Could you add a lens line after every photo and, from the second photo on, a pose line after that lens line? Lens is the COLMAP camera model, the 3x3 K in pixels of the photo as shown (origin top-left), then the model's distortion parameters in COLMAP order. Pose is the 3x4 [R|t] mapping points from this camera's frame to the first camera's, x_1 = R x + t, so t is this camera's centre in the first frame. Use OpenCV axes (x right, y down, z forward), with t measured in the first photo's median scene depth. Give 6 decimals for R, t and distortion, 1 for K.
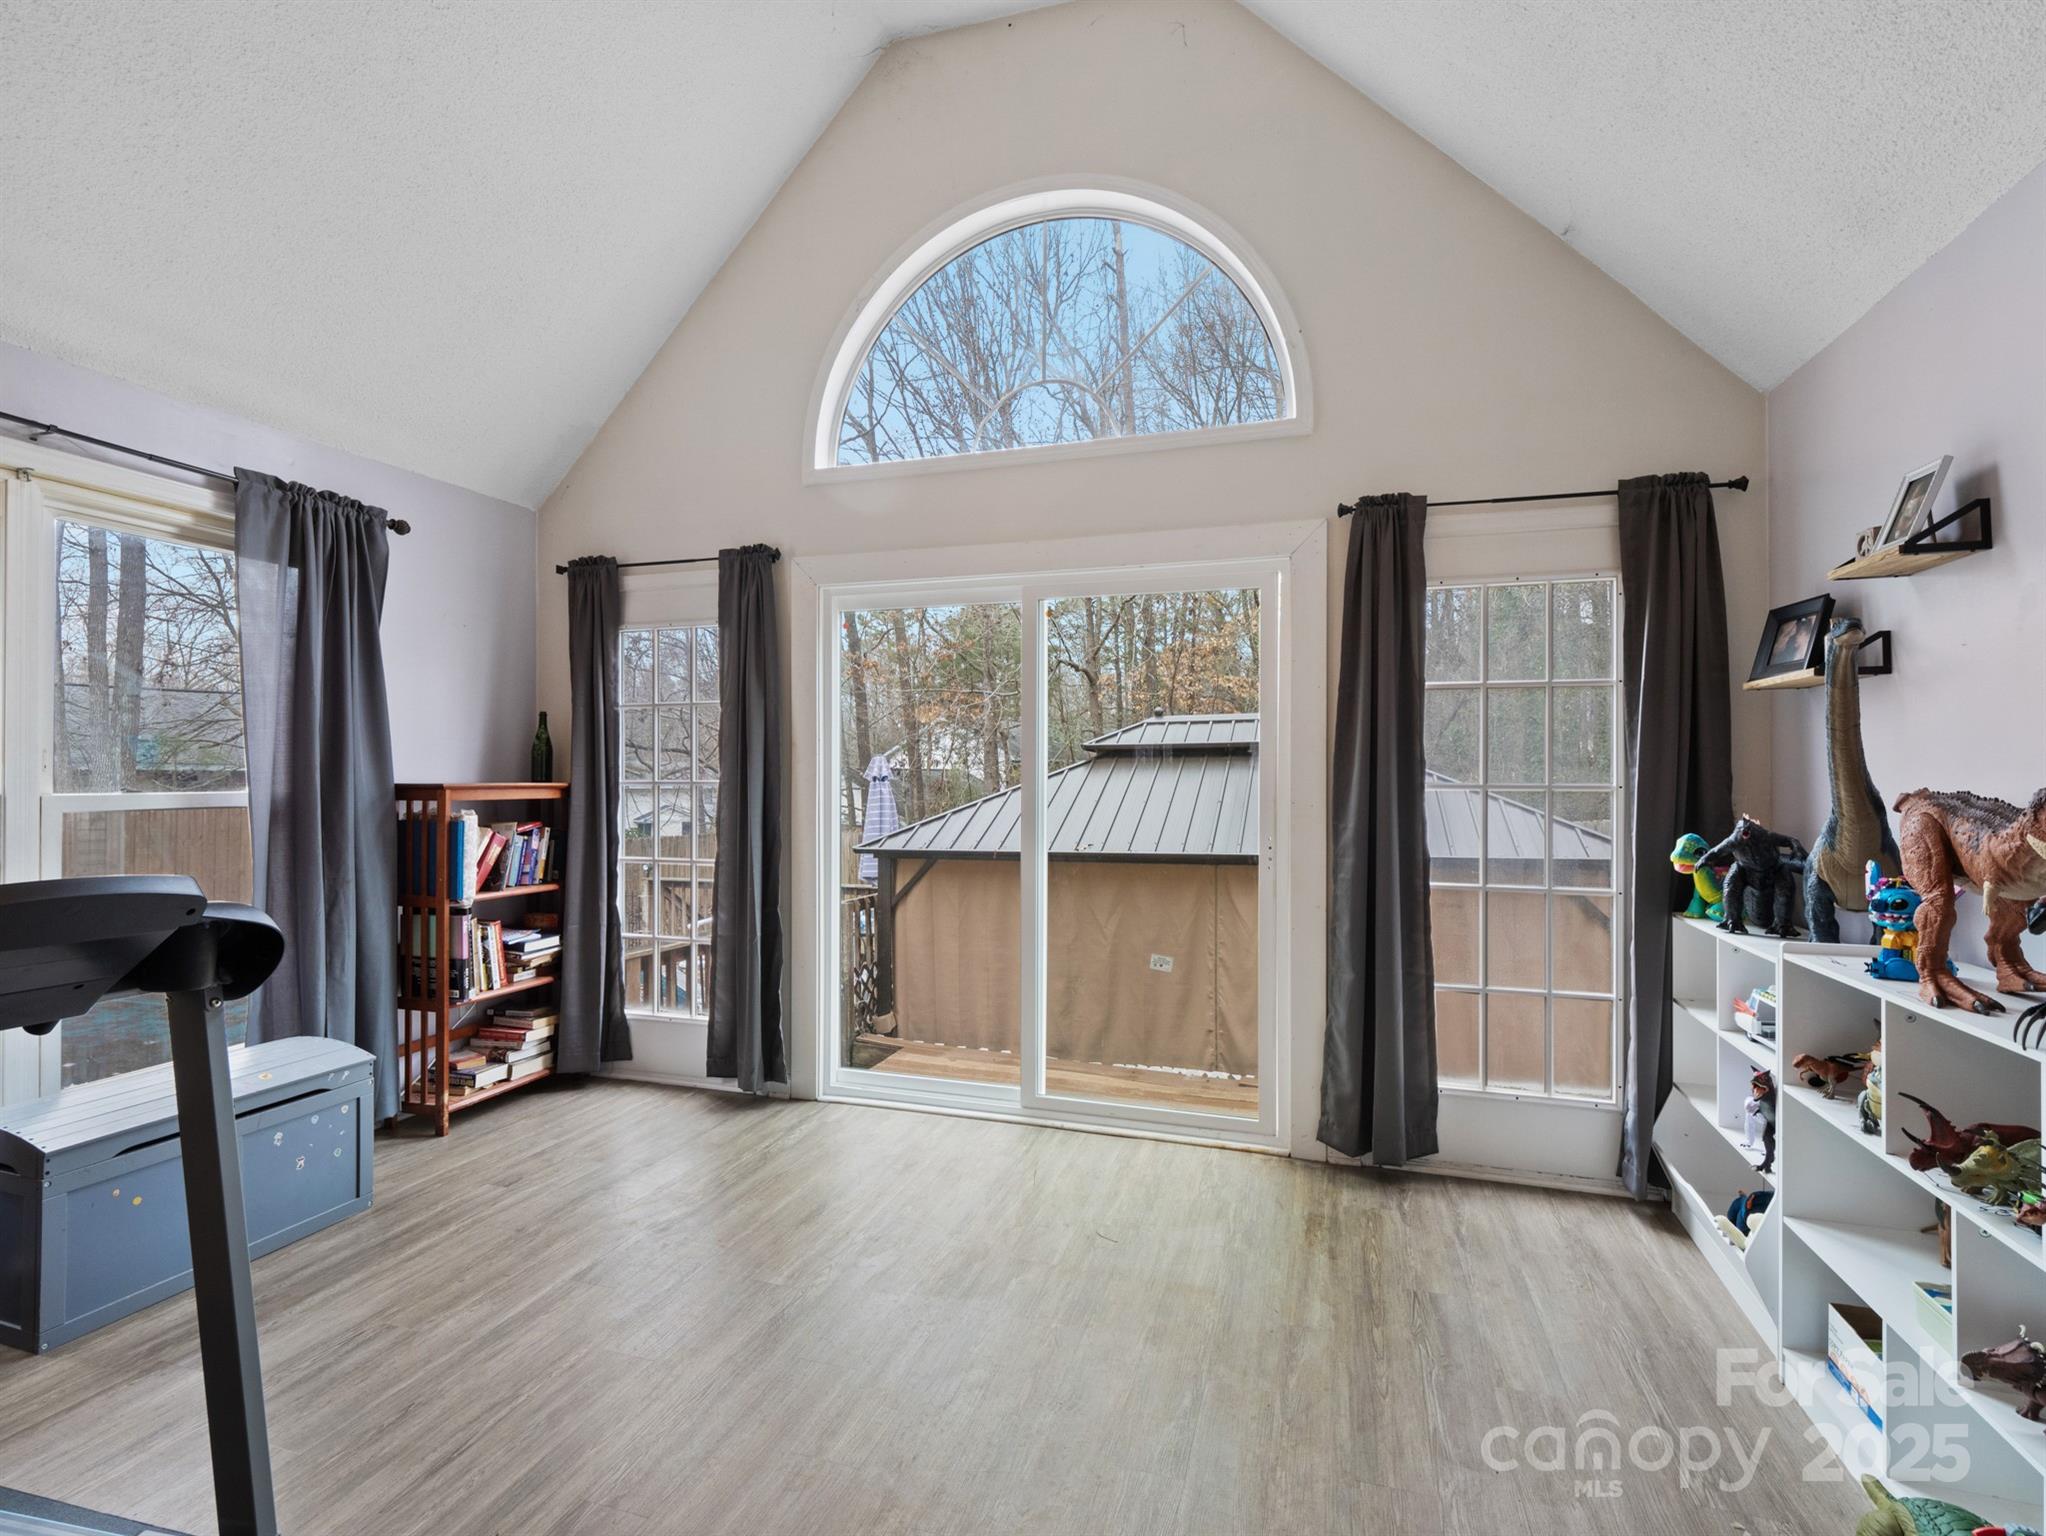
lens RADIAL K [[983.2, 0, 1023.0], [0, 983.2, 768.0], [0, 0, 1]] dist [-0.000454, -0.000298]
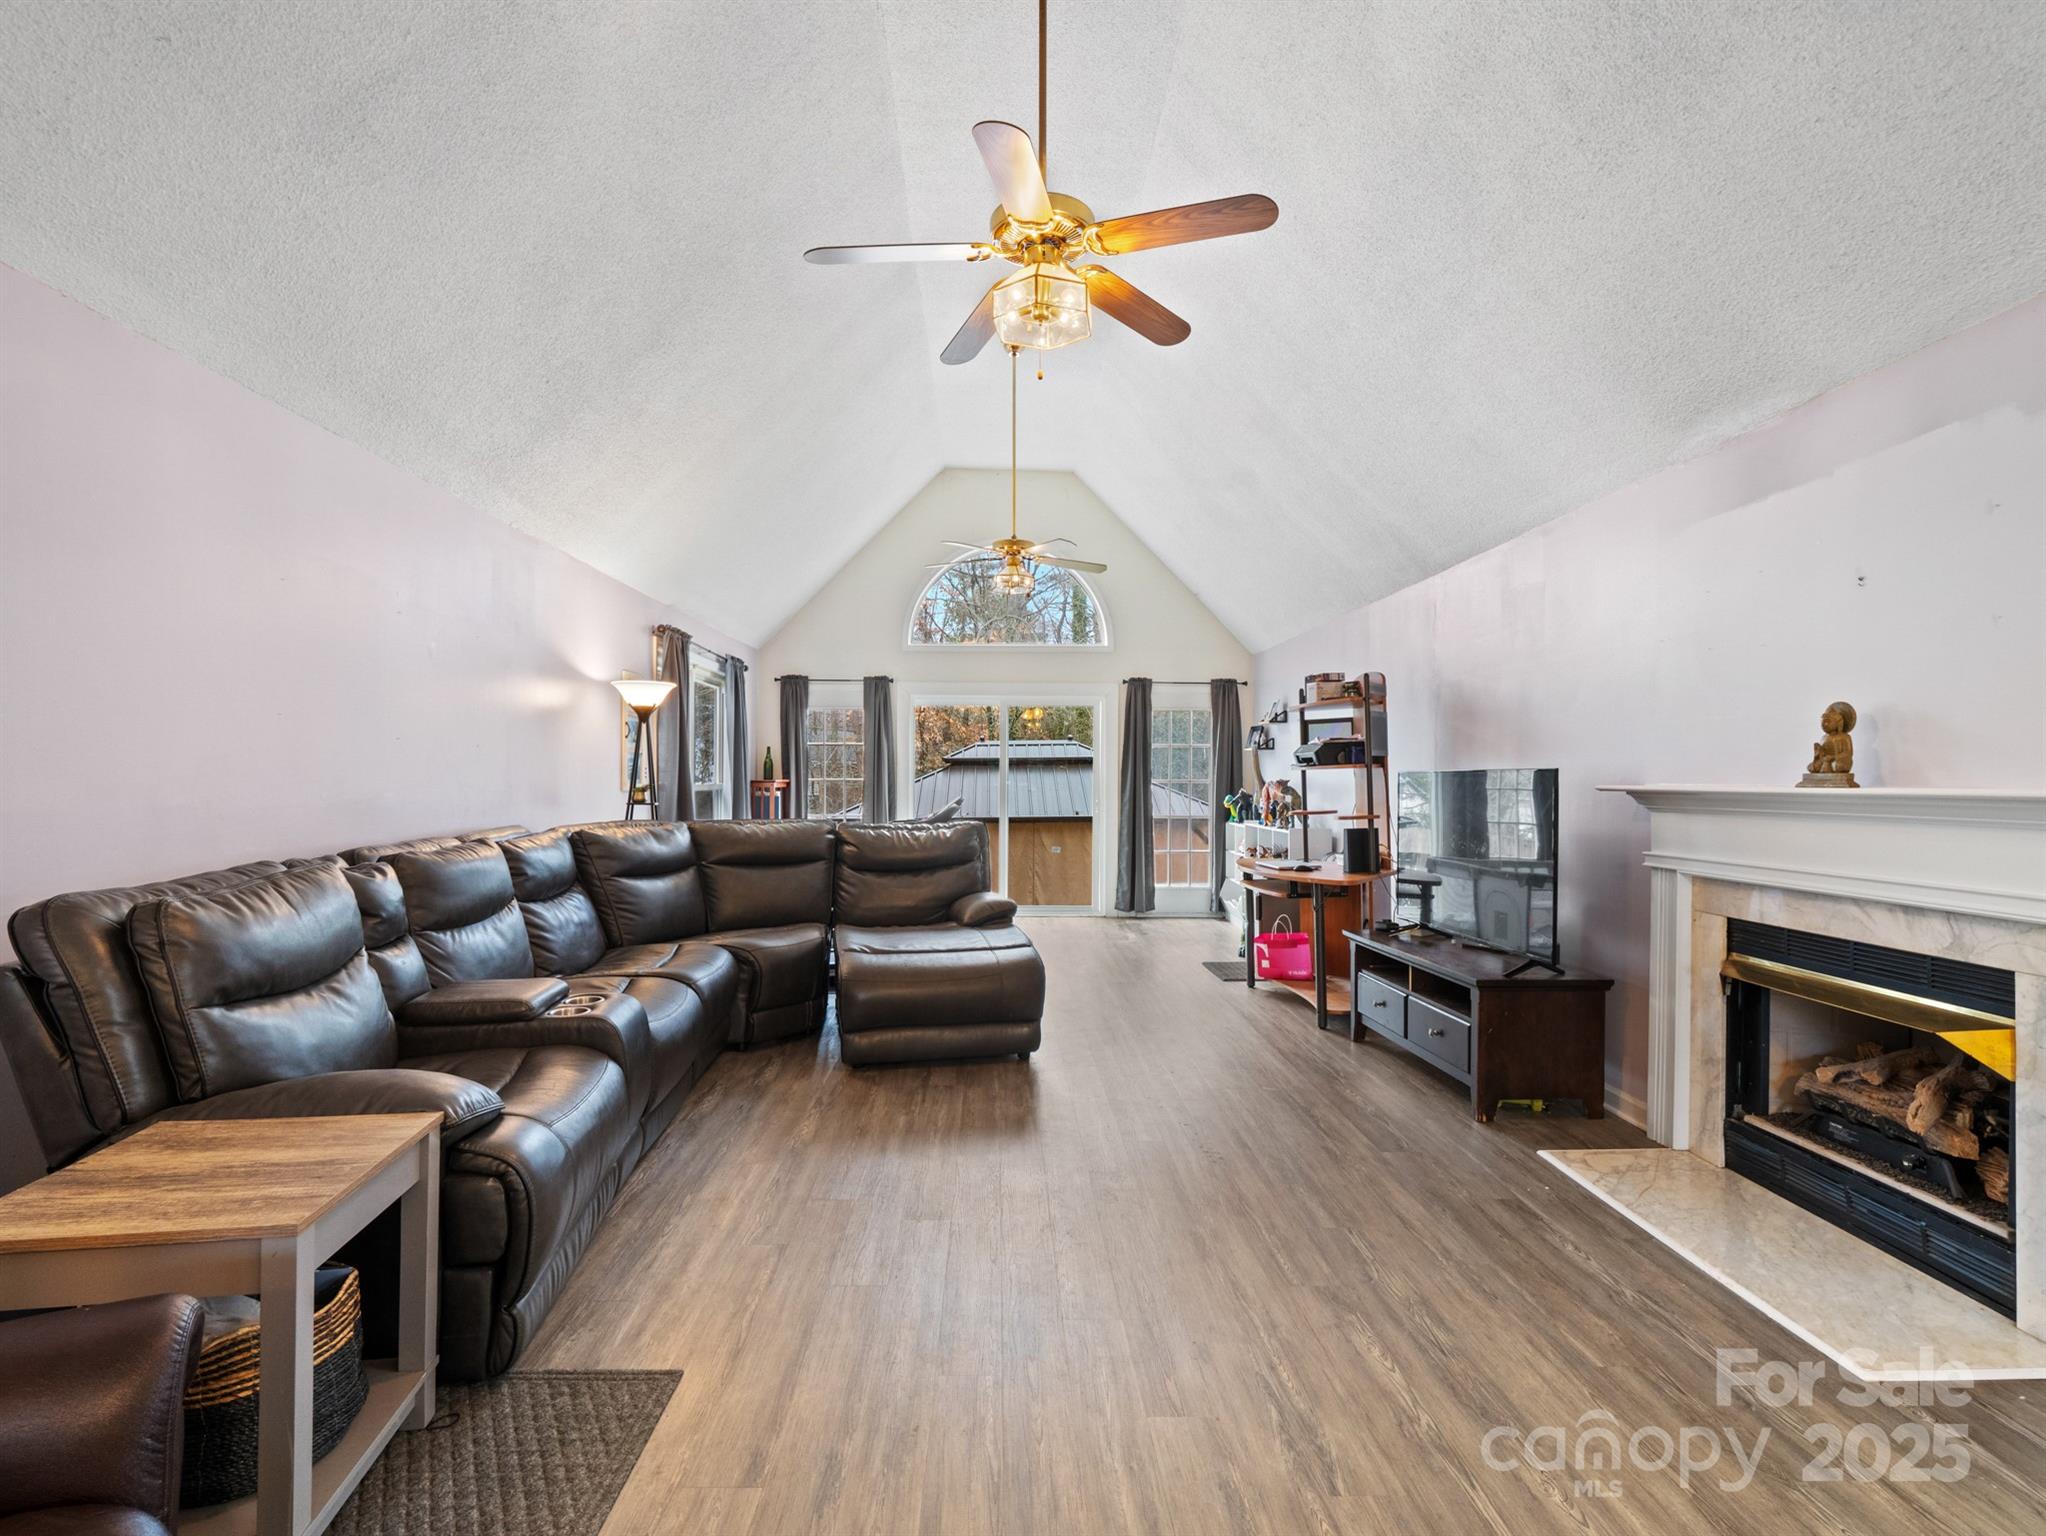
lens RADIAL K [[983.2, 0, 1023.0], [0, 983.2, 768.0], [0, 0, 1]] dist [-0.000454, -0.000298]
pose [[0.944166, 0.004211, 0.329445, -0.795846], [-0.004618, 0.999989, 0.000451, -0.016650], [-0.329439, -0.001947, 0.944175, -1.415278]]
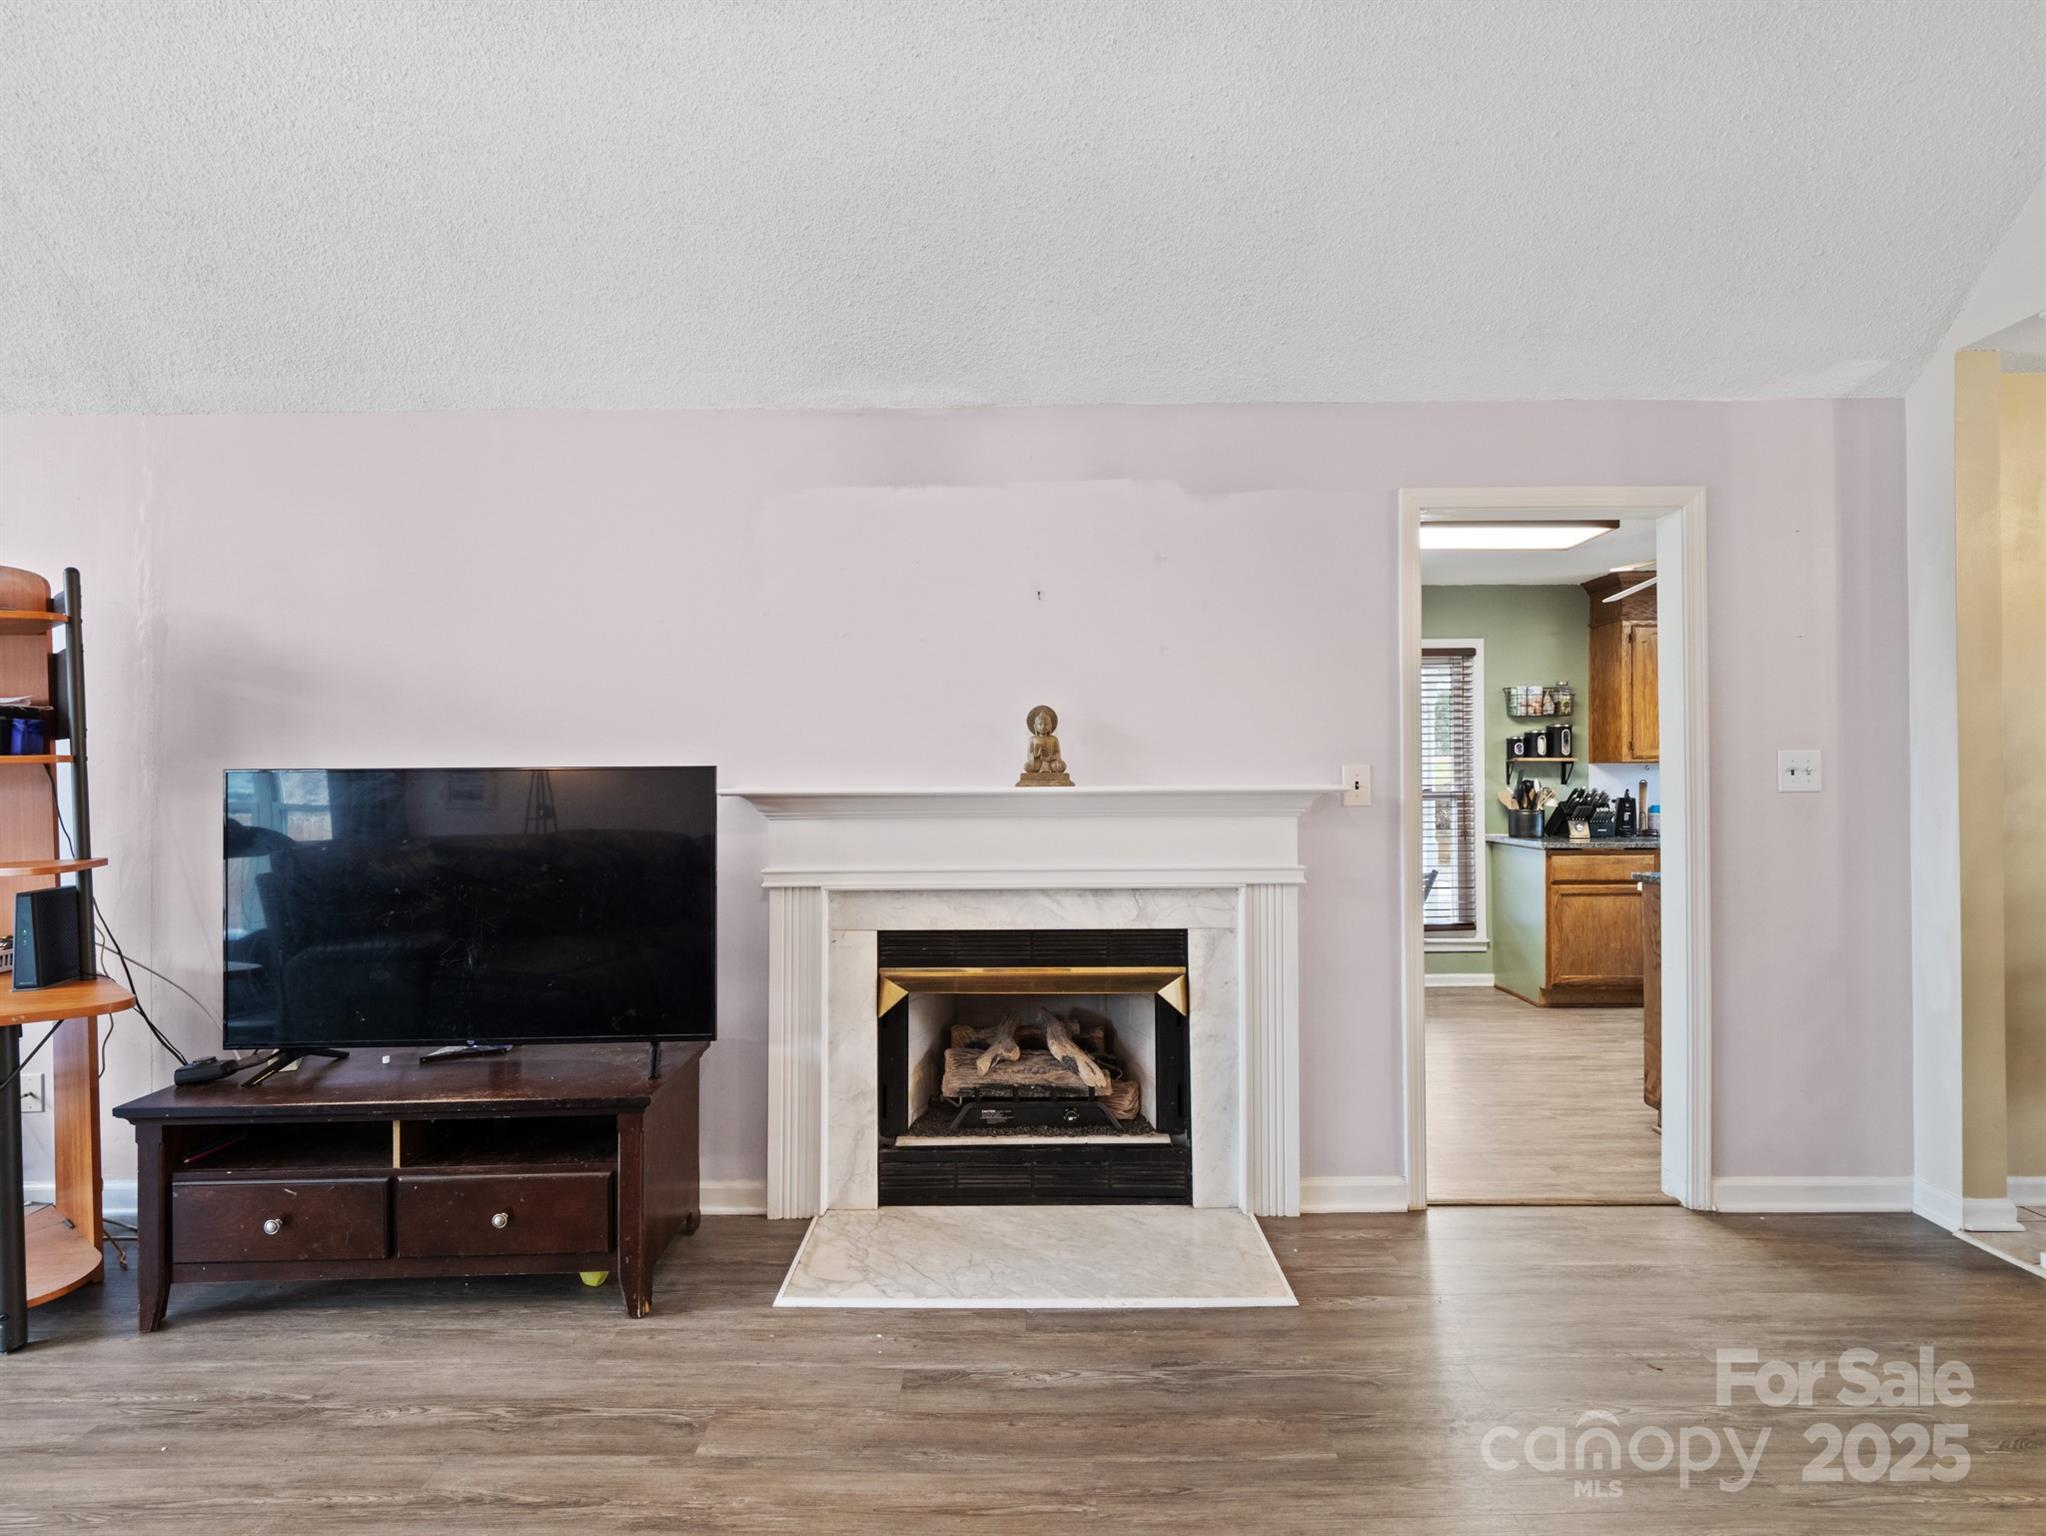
lens RADIAL K [[995.1, 0, 1024.1], [0, 995.1, 762.6], [0, 0, 1]] dist [-0.000119, -0.000206]
pose [[-0.293934, 0.009804, 0.955775, -0.721703], [-0.004101, 0.999925, -0.011518, -0.014111], [-0.955817, -0.007306, -0.293872, -0.633771]]
